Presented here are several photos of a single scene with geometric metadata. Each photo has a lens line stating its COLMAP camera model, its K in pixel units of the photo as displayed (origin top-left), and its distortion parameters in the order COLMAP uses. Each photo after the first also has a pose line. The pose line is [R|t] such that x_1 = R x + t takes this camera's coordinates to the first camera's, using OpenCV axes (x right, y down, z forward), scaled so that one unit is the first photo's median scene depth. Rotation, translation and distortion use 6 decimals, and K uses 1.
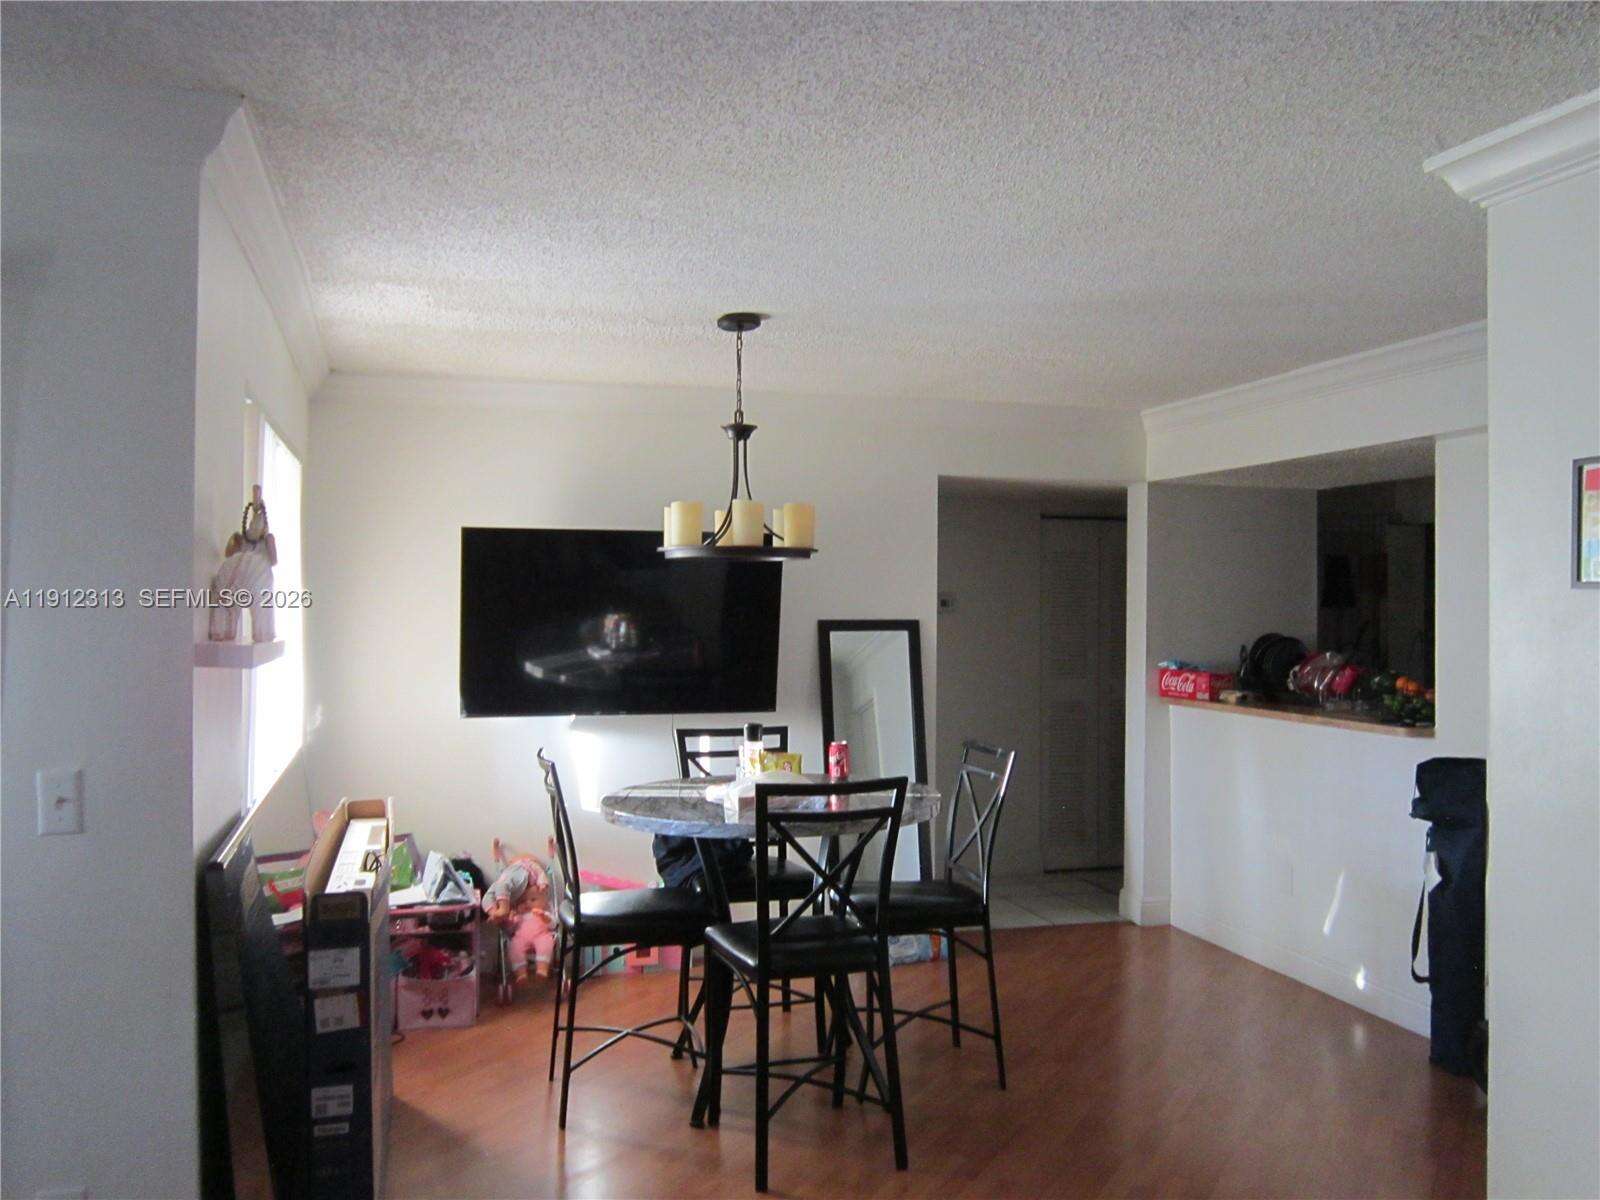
lens RADIAL K [[1308.9, 0, 800.2], [0, 1308.9, 599.7], [0, 0, 1]] dist [-0.059467, 0.034947]
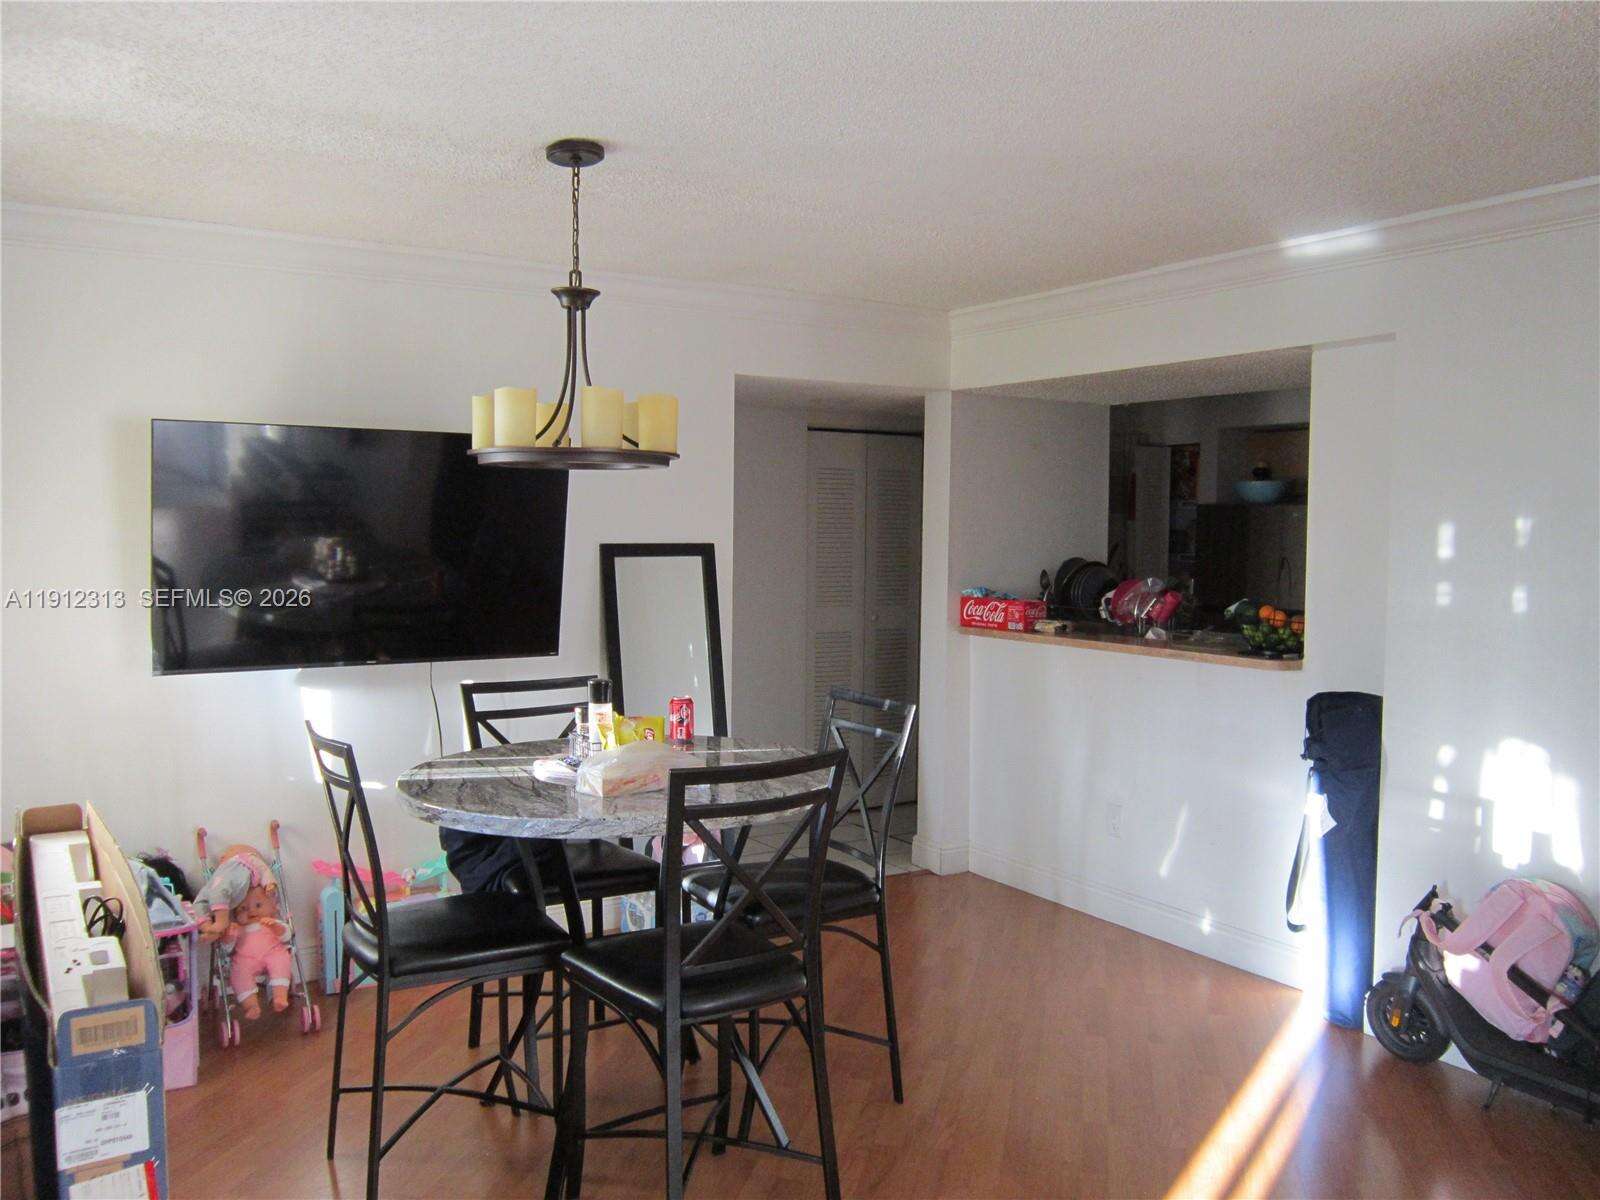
lens RADIAL K [[1308.9, 0, 799.0], [0, 1308.9, 601.5], [0, 0, 1]] dist [-0.059467, 0.034947]
pose [[0.959069, -0.013532, 0.282849, -0.111978], [-0.004190, 0.998070, 0.061957, 0.000036], [-0.283142, -0.060606, 0.957161, 0.182271]]
